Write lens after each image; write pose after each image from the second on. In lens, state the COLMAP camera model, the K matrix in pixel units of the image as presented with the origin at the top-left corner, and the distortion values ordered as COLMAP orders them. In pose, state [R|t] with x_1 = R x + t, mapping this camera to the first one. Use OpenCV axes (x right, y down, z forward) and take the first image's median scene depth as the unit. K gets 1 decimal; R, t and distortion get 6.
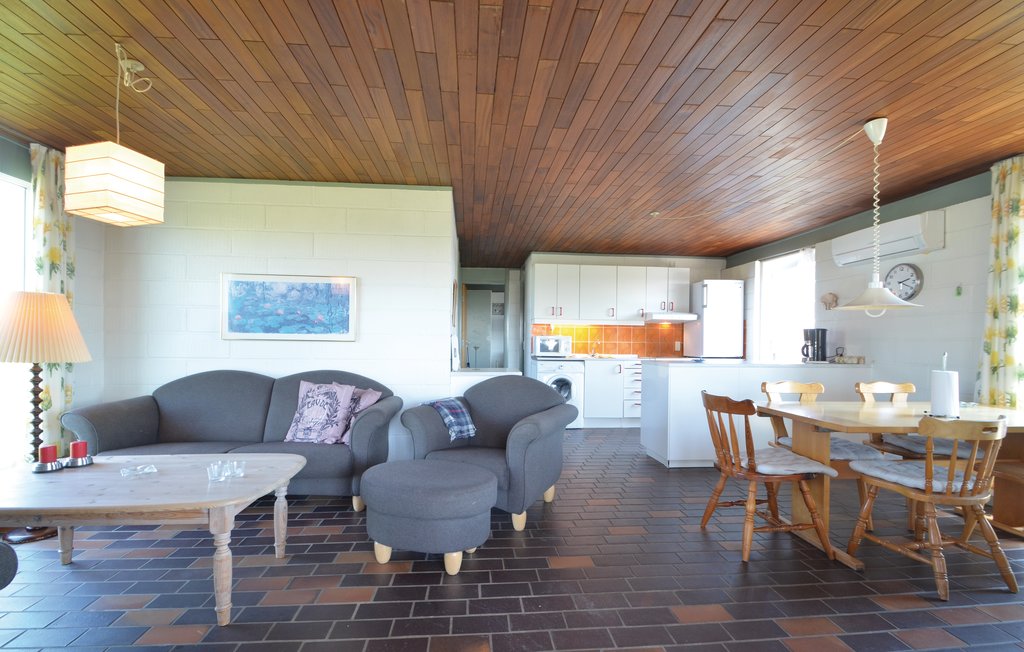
lens RADIAL K [[503.0, 0, 514.8], [0, 503.0, 347.5], [0, 0, 1]] dist [0.000749, -0.022764]
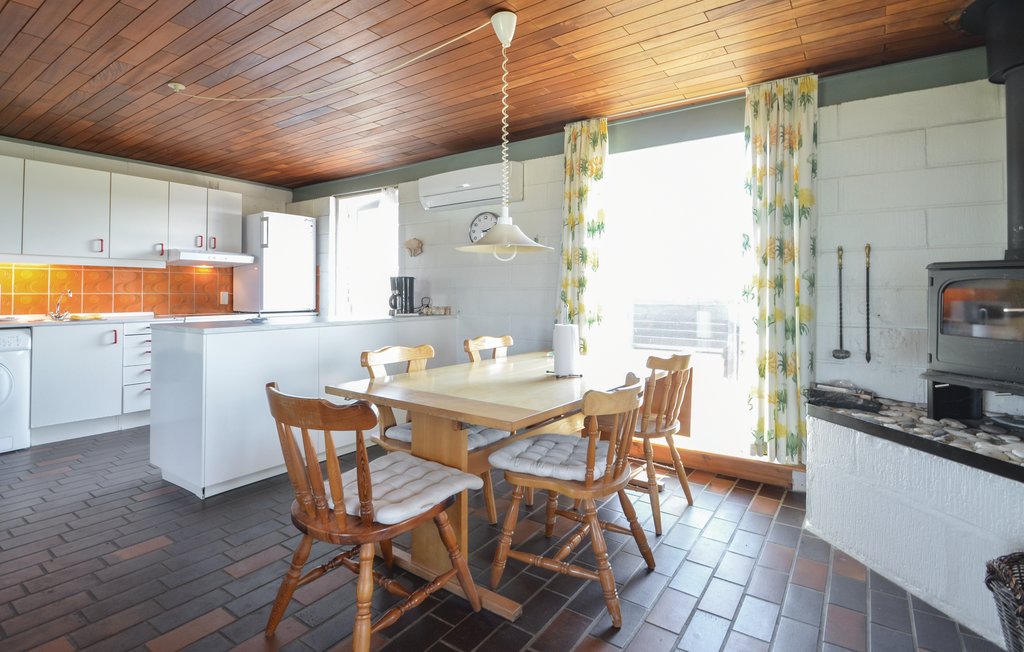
lens RADIAL K [[480.9, 0, 554.1], [0, 480.9, 286.4], [0, 0, 1]] dist [0.005169, 0.000453]
pose [[0.615730, 0.002541, 0.787953, 0.096331], [0.013735, 0.999808, -0.013958, -0.005119], [-0.787838, 0.019417, 0.615577, 0.273145]]
